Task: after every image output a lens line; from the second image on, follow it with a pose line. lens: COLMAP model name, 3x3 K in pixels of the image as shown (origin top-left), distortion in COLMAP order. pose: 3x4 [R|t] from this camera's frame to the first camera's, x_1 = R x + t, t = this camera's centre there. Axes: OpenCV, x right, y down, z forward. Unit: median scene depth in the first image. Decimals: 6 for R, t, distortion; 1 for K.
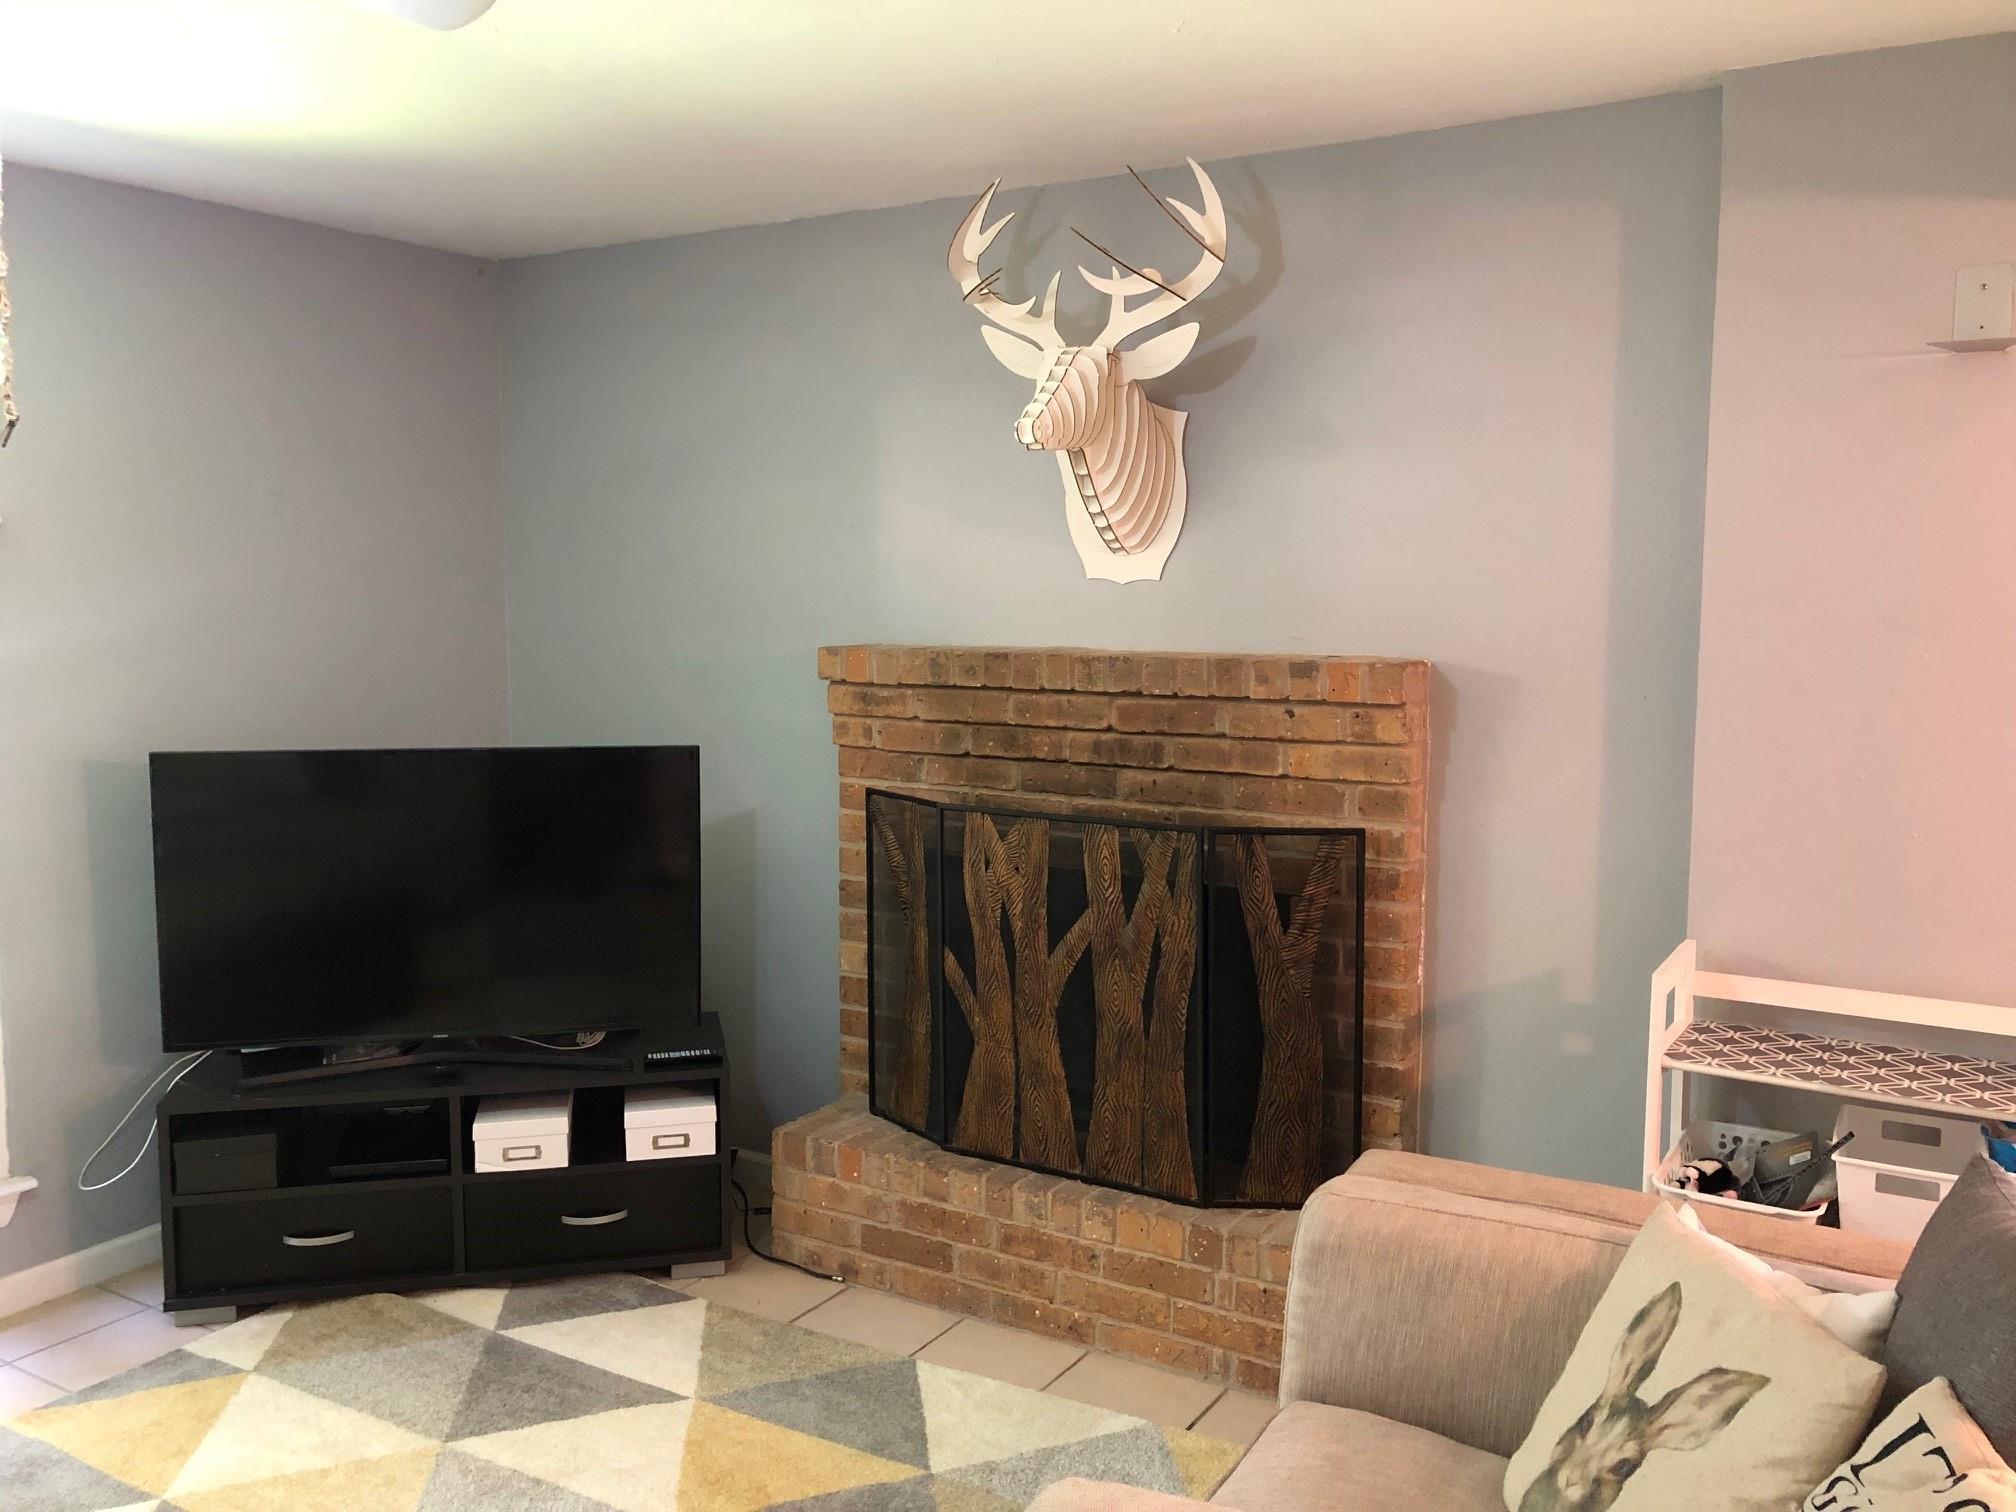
lens RADIAL K [[1669.0, 0, 997.1], [0, 1669.0, 741.1], [0, 0, 1]] dist [0.034403, -0.051991]
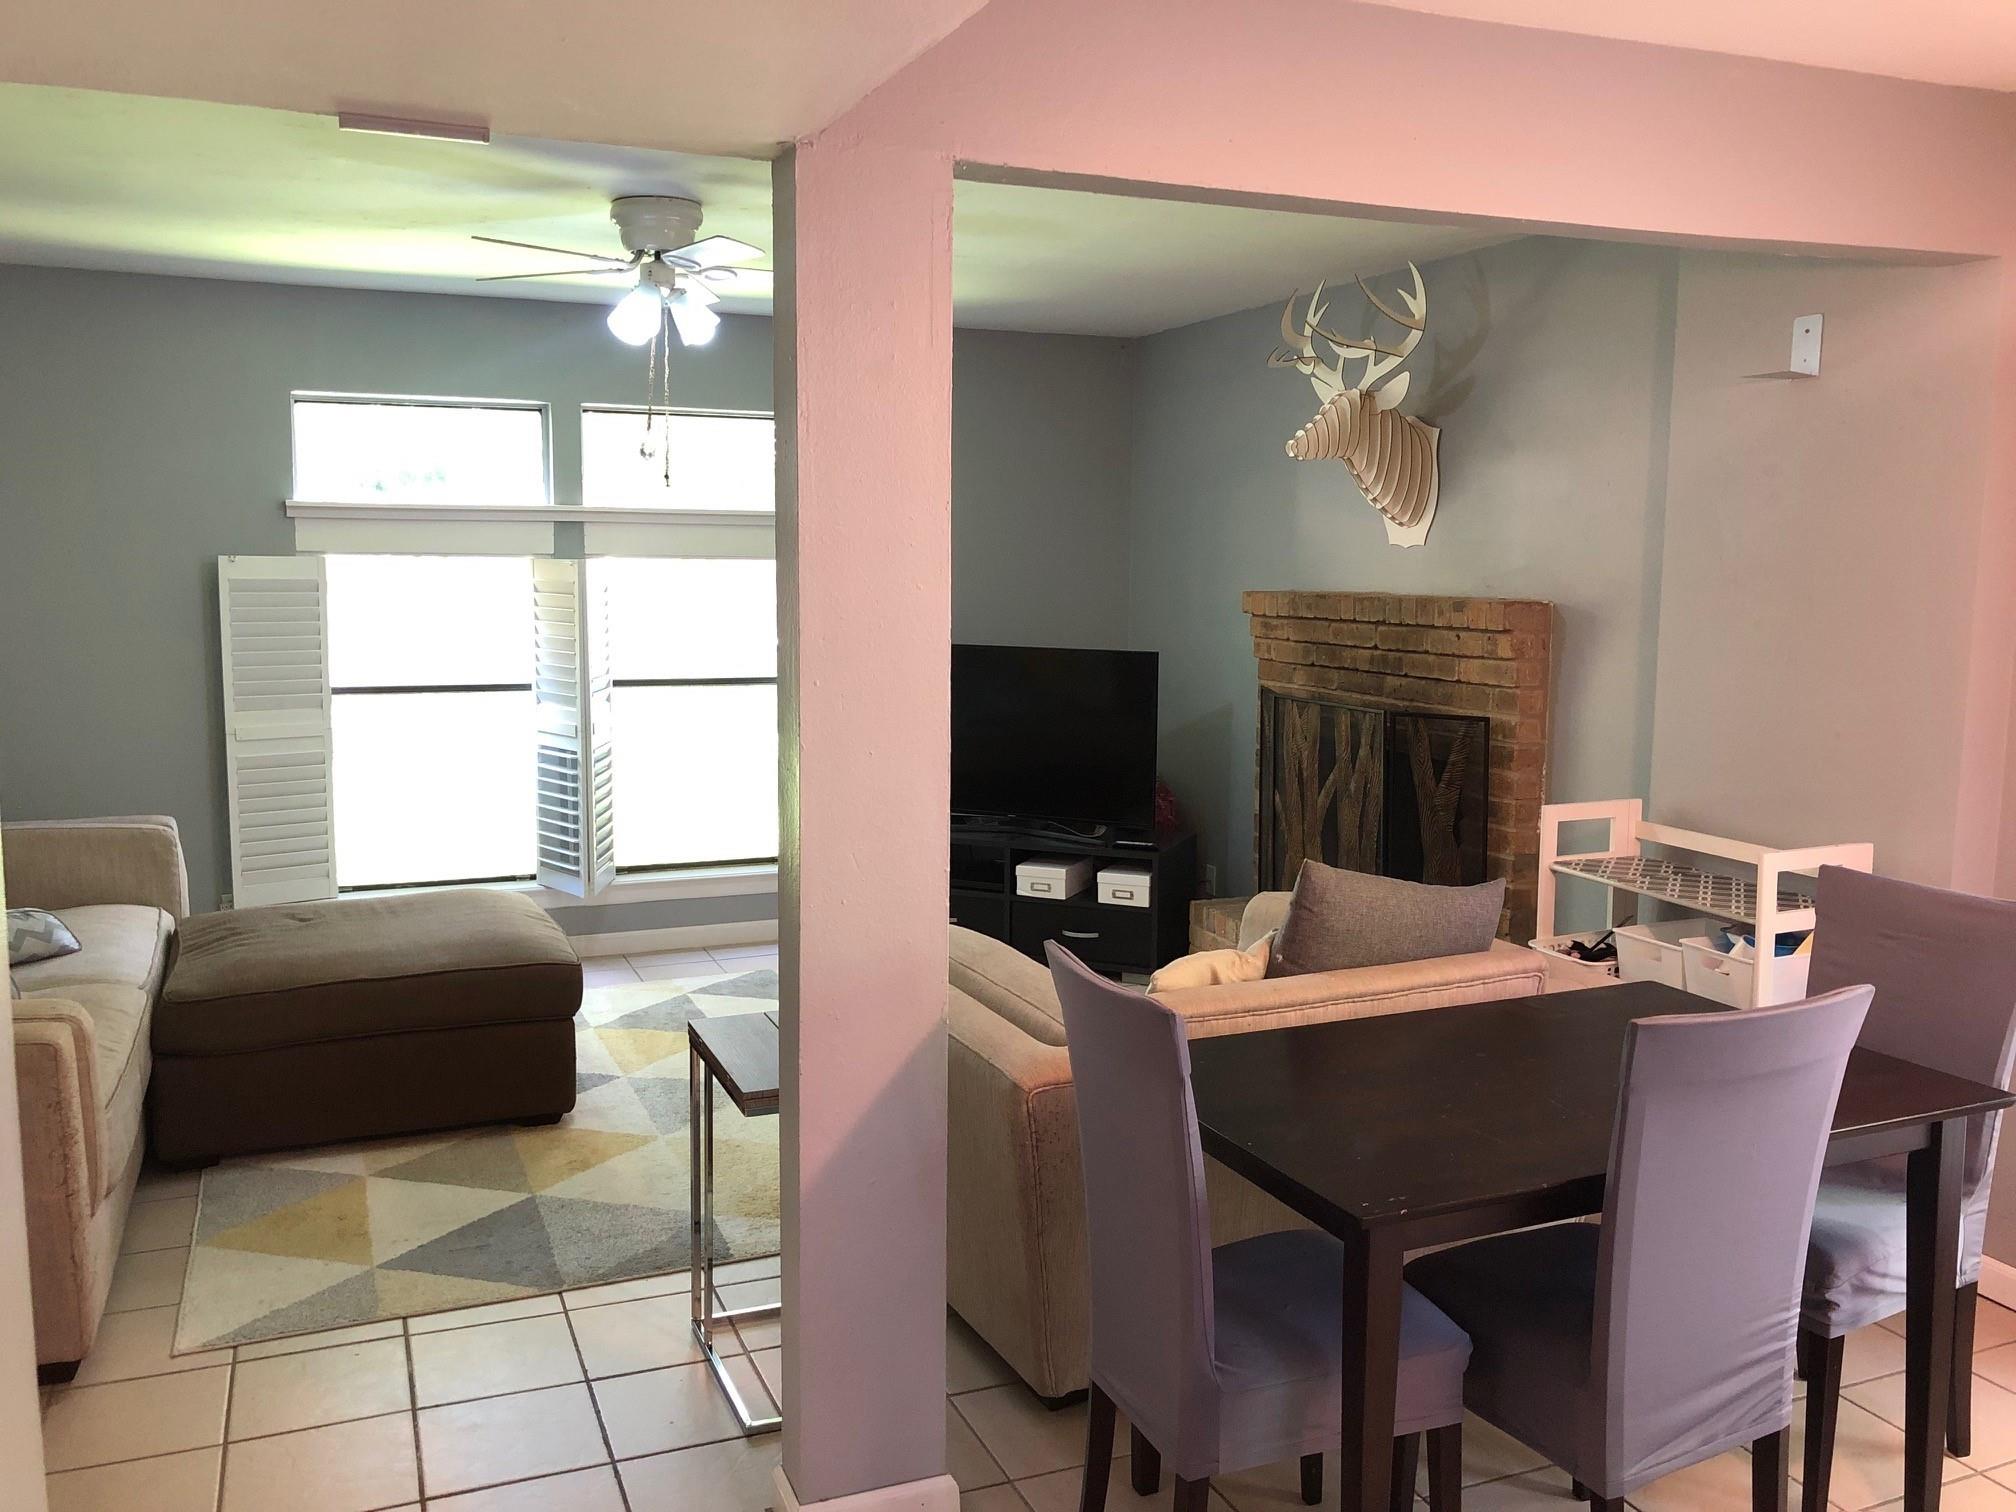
lens RADIAL K [[1669.0, 0, 1016.3], [0, 1669.0, 759.5], [0, 0, 1]] dist [0.034403, -0.051991]
pose [[0.806916, 0.077181, -0.585603, 0.686606], [-0.066383, 0.996995, 0.039931, 0.053889], [0.586925, 0.006654, 0.809614, -0.381545]]
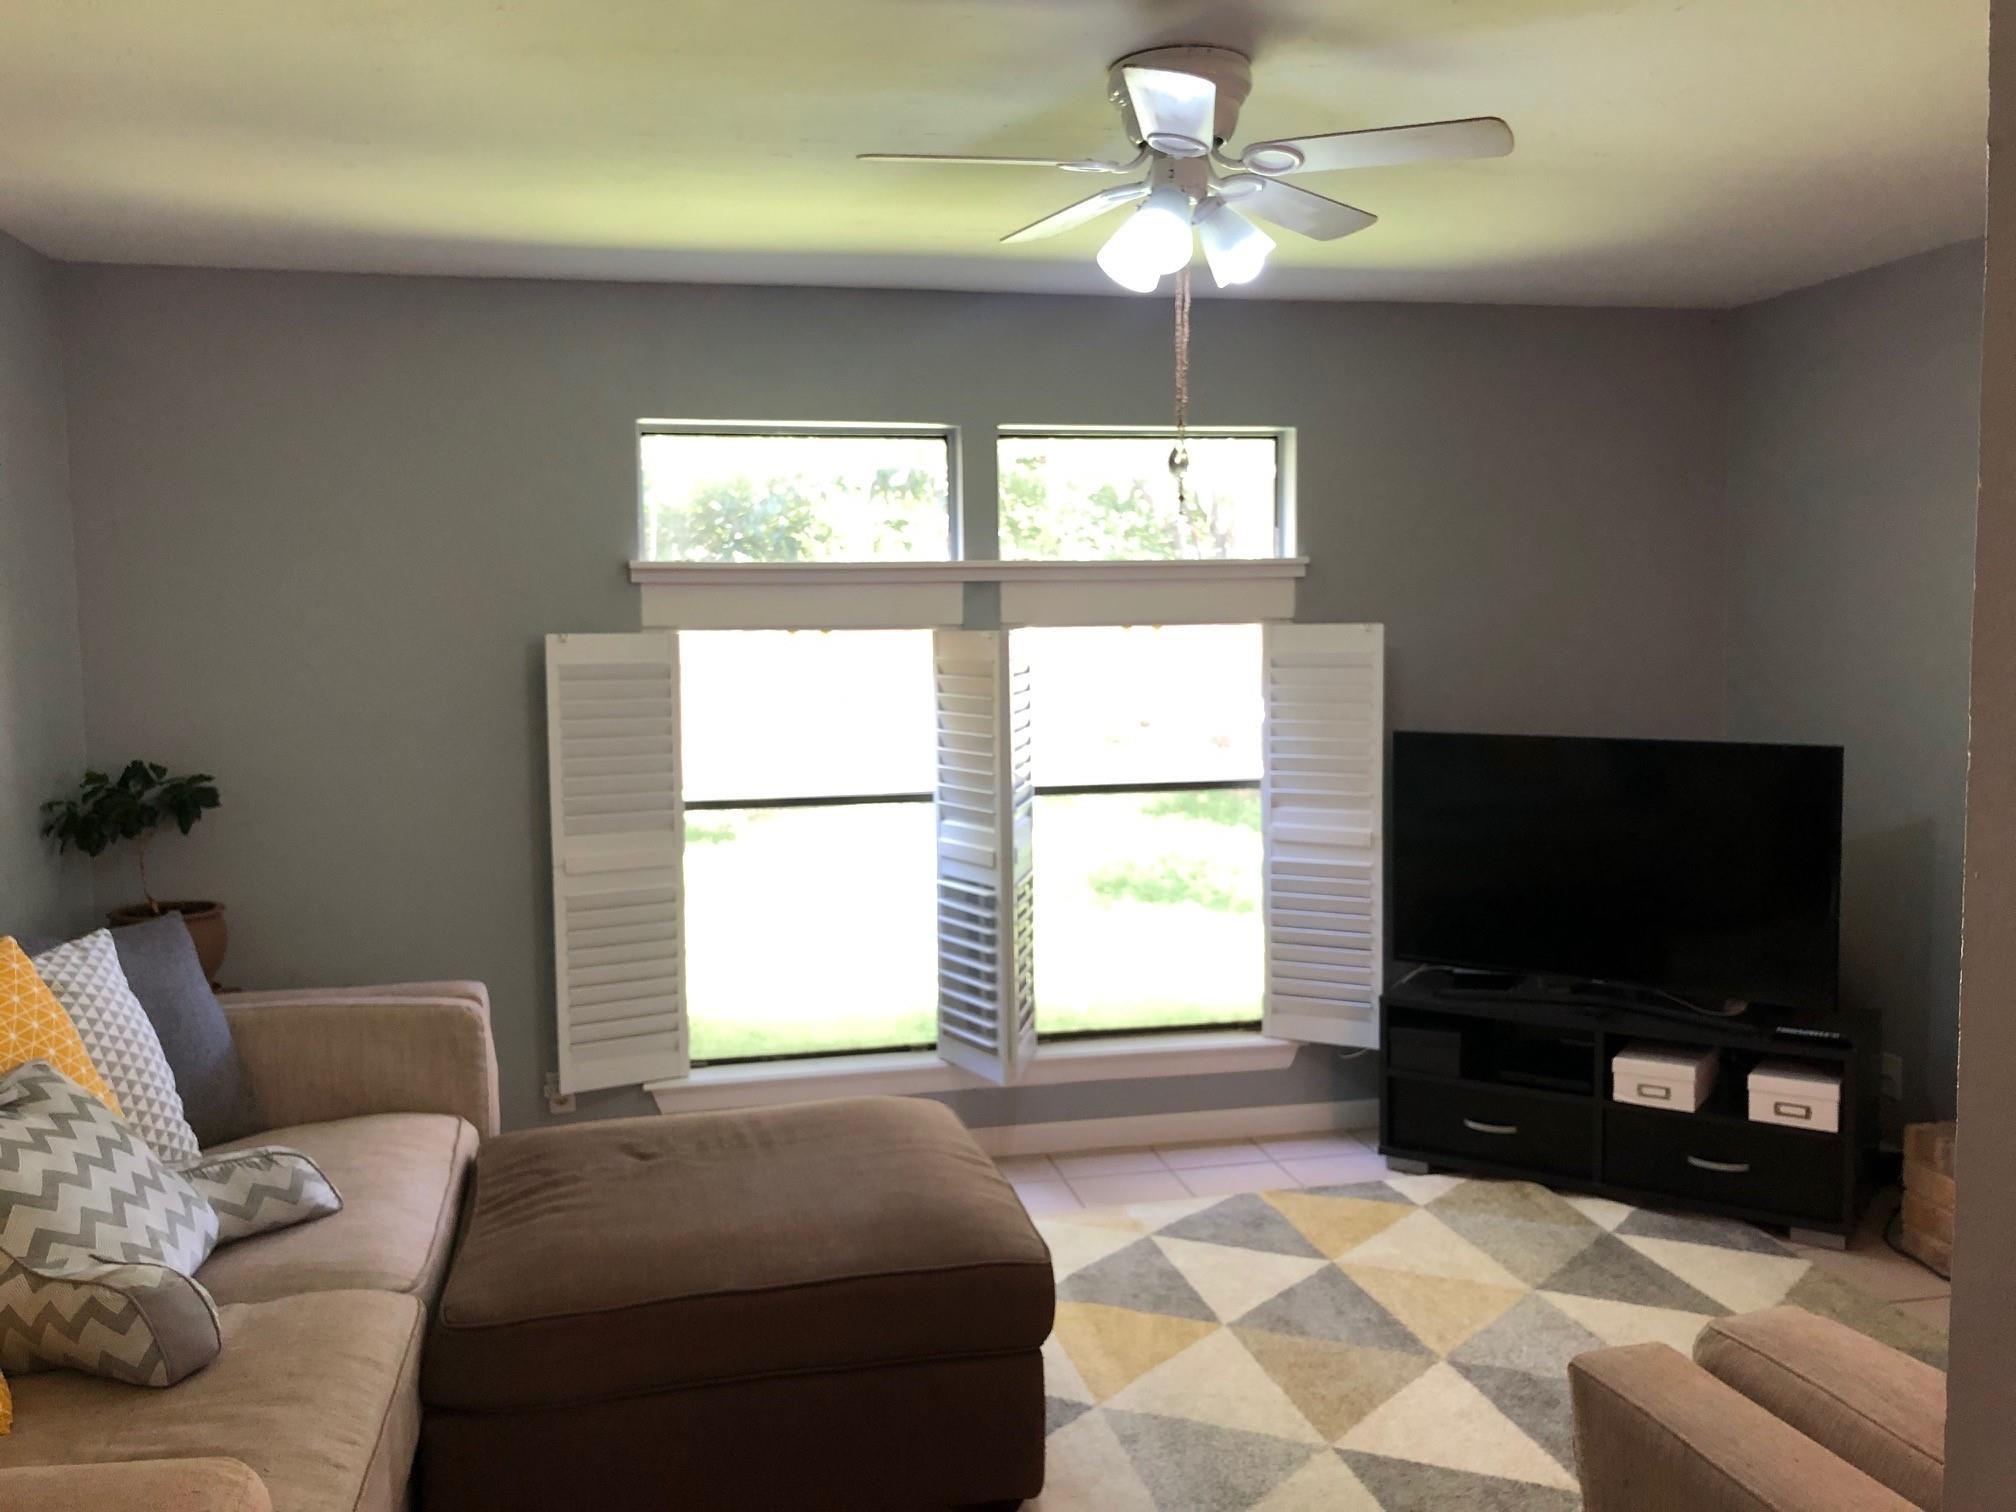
lens RADIAL K [[1669.0, 0, 1019.6], [0, 1669.0, 757.3], [0, 0, 1]] dist [0.034403, -0.051991]
pose [[0.685030, 0.049189, -0.726853, 0.251924], [-0.059264, 0.998174, 0.011697, 0.029347], [0.726101, 0.035063, 0.686694, -0.120895]]
